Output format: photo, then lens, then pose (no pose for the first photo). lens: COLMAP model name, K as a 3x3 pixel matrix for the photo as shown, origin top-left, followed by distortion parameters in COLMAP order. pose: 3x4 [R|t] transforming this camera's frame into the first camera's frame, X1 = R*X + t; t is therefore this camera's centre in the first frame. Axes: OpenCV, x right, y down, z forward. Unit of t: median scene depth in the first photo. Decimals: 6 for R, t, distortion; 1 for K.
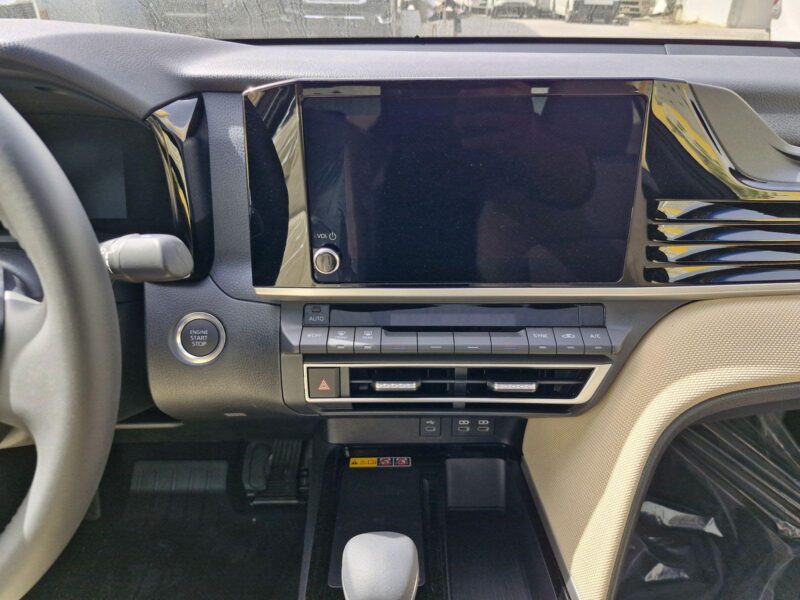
lens RADIAL K [[541.0, 0, 399.5], [0, 541.0, 292.6], [0, 0, 1]] dist [0.062242, -0.000285]
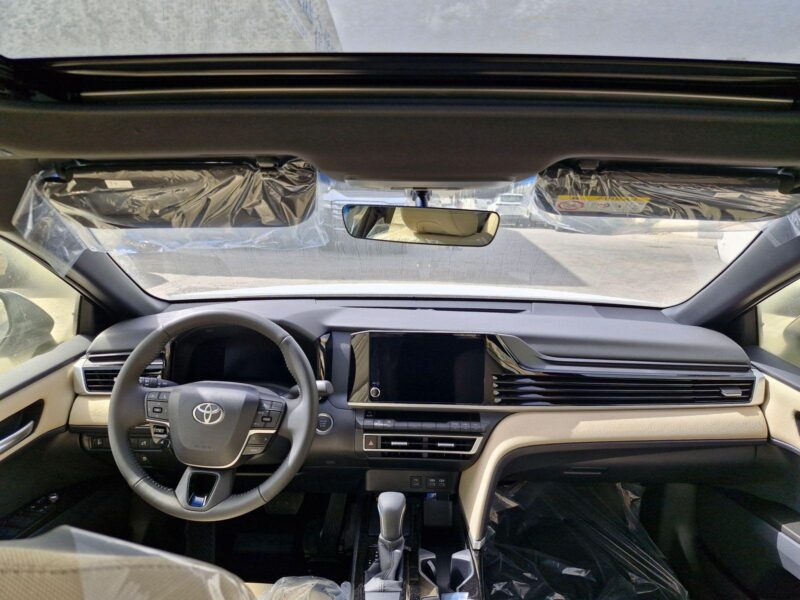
lens RADIAL K [[541.0, 0, 400.3], [0, 541.0, 293.0], [0, 0, 1]] dist [0.062242, -0.000285]
pose [[0.999582, 0.019892, -0.020980, 0.037775], [-0.025597, 0.946274, -0.322352, 0.326432], [0.013441, 0.322755, 0.946387, -1.652996]]
